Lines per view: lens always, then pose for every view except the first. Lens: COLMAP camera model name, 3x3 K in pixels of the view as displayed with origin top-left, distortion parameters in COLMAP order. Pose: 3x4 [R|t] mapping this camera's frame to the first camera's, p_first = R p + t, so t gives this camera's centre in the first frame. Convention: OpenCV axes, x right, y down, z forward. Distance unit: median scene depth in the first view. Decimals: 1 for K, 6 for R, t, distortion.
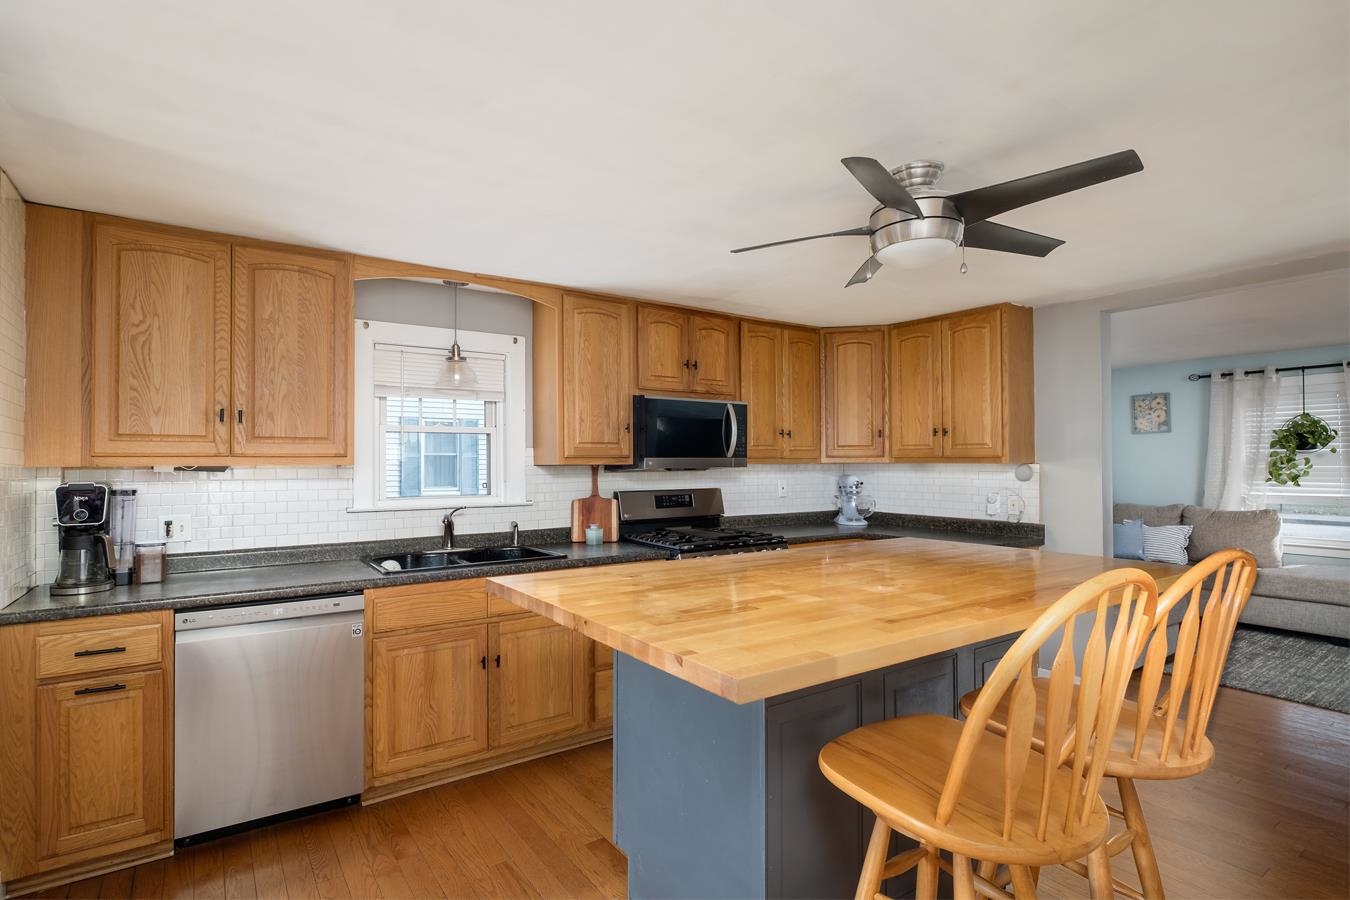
lens RADIAL K [[646.7, 0, 627.6], [0, 646.7, 454.5], [0, 0, 1]] dist [-0.002369, -0.000745]
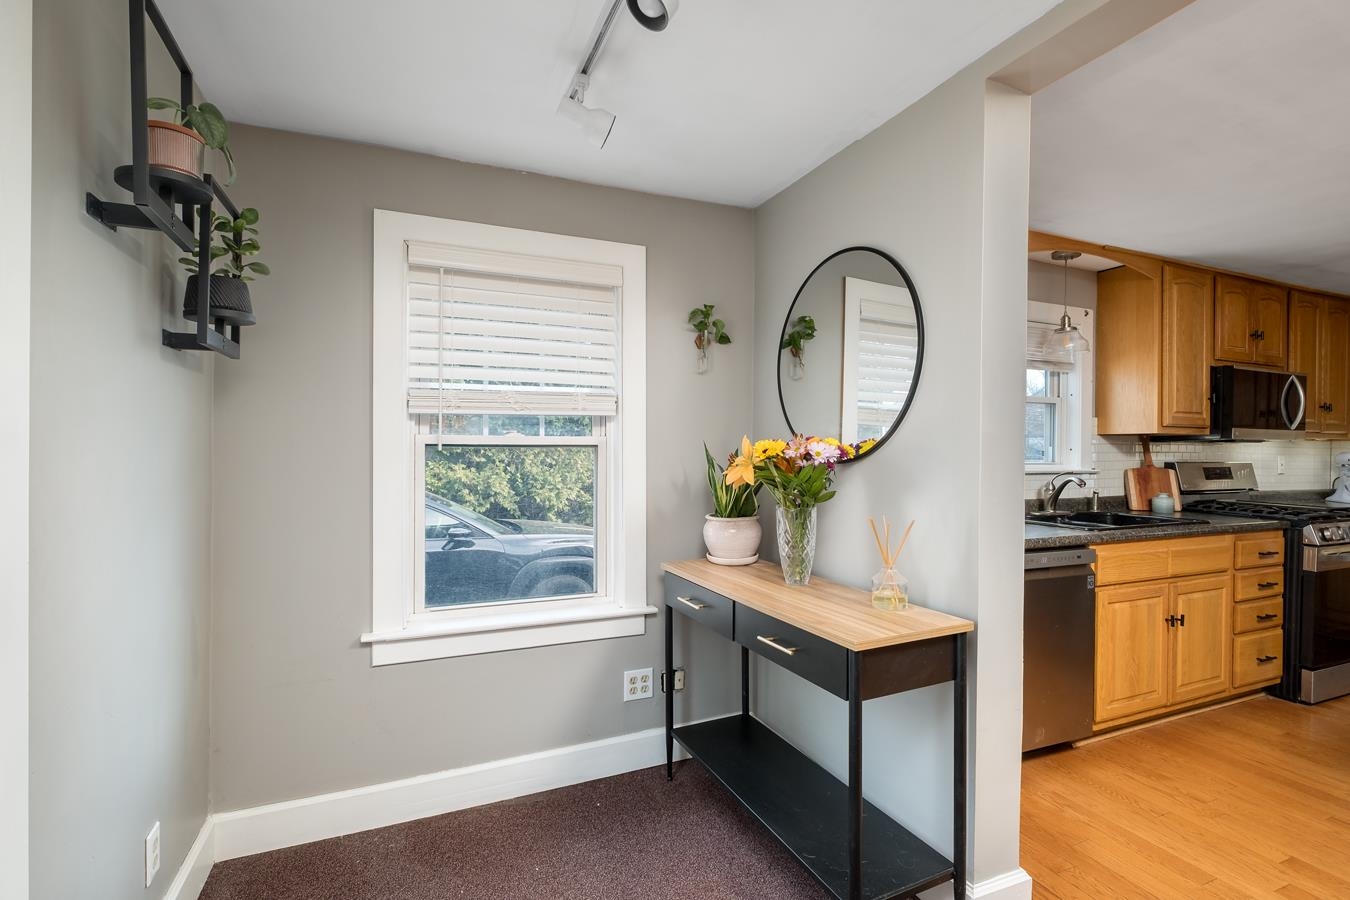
lens RADIAL K [[582.3, 0, 675.0], [0, 582.3, 450.0], [0, 0, 1]] dist [0.000750, 0.000825]
pose [[0.982834, 0.017629, -0.183648, -0.586463], [-0.014067, 0.999687, 0.020678, 0.029155], [0.183955, -0.017740, 0.982775, -0.038483]]
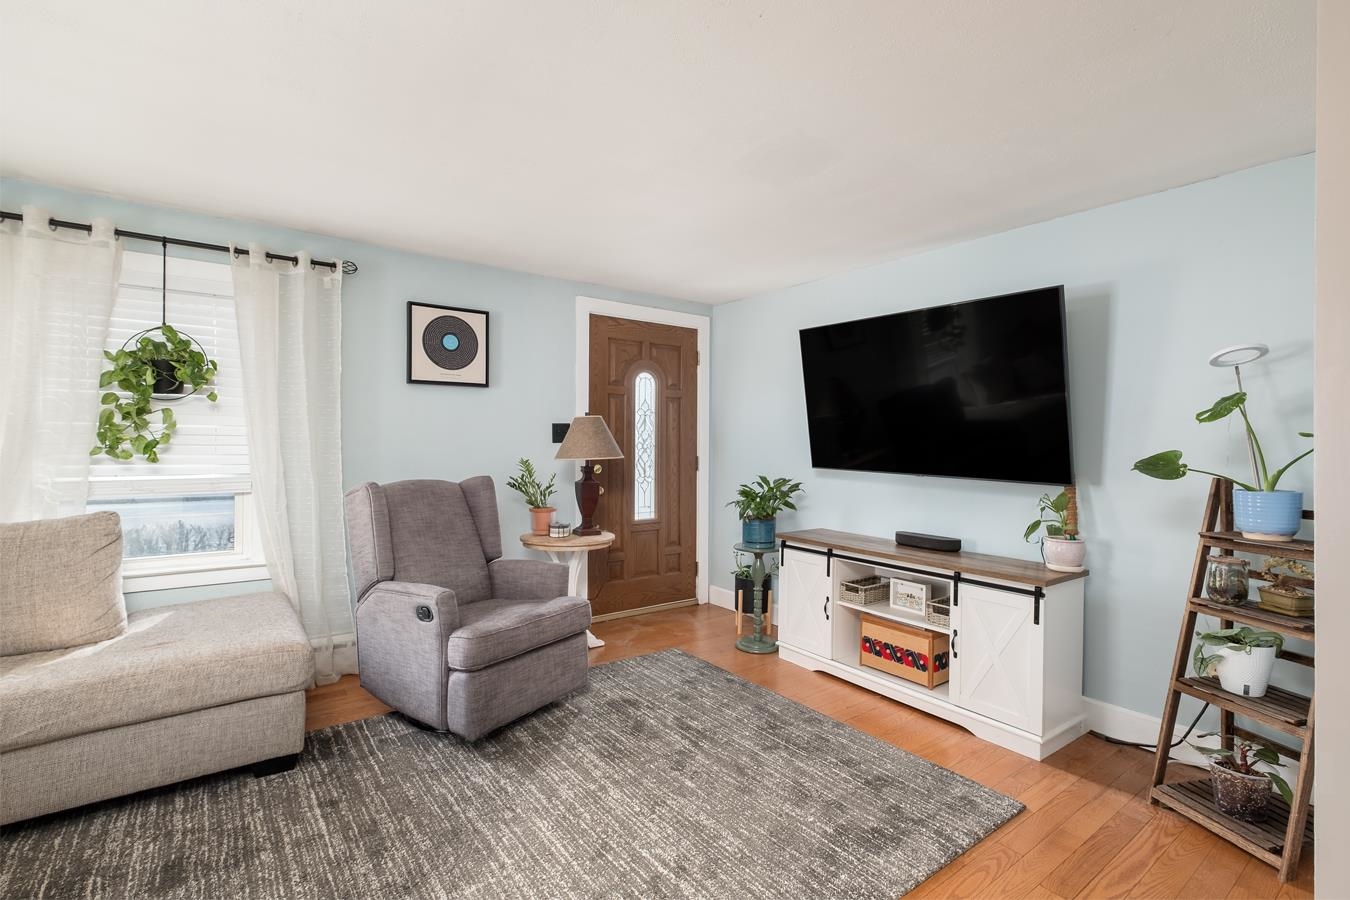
lens RADIAL K [[626.4, 0, 680.4], [0, 626.4, 441.7], [0, 0, 1]] dist [0.001189, -0.000102]
pose [[-0.072781, 0.007186, 0.997322, 0.685422], [-0.020333, 0.999756, -0.008687, 0.038358], [-0.997141, -0.020911, -0.072617, 0.832302]]
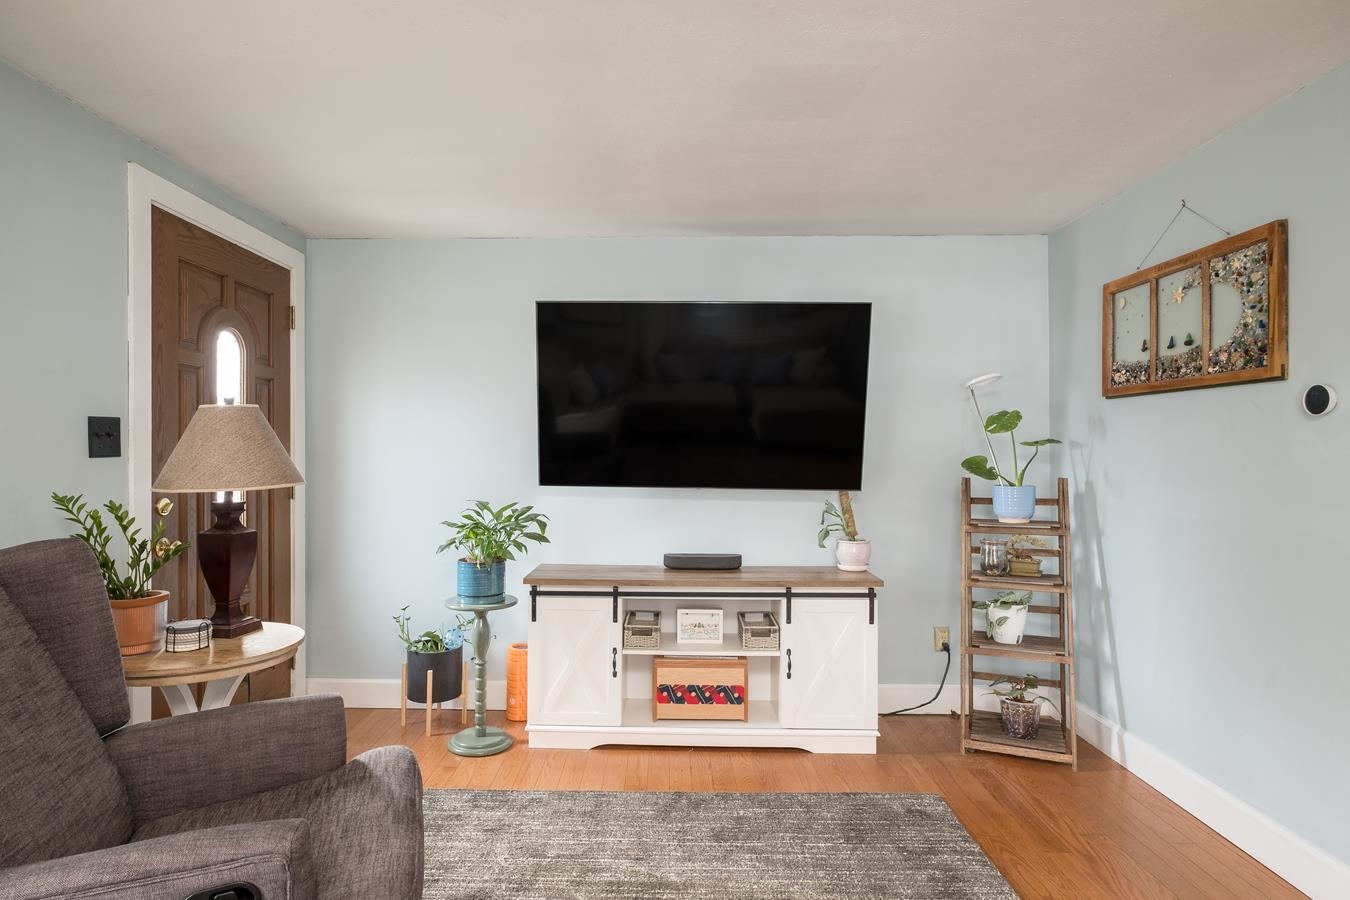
lens RADIAL K [[730.0, 0, 657.0], [0, 730.0, 449.2], [0, 0, 1]] dist [-0.000191, -0.000658]
pose [[-0.826464, 0.010491, 0.562892, 1.038914], [0.000714, 0.999845, -0.017586, 0.038587], [-0.562990, -0.014132, -0.826343, 1.186561]]
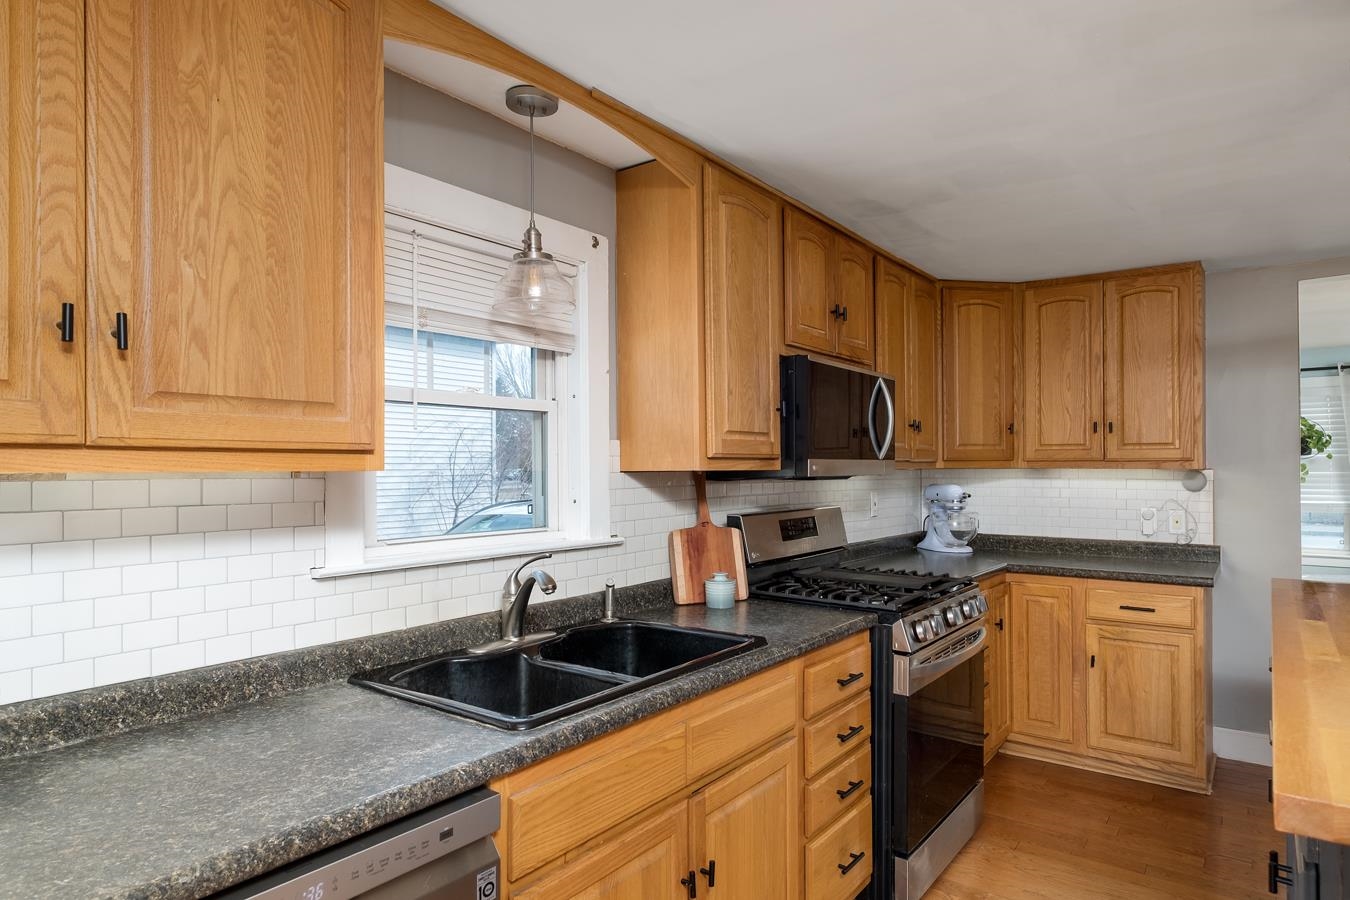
lens RADIAL K [[779.2, 0, 681.7], [0, 779.2, 464.9], [0, 0, 1]] dist [-0.000804, -0.000012]
pose [[0.935541, 0.002681, 0.353208, -0.304491], [-0.005304, 0.999965, 0.006459, 0.005804], [-0.353178, -0.007916, 0.935522, 0.326752]]
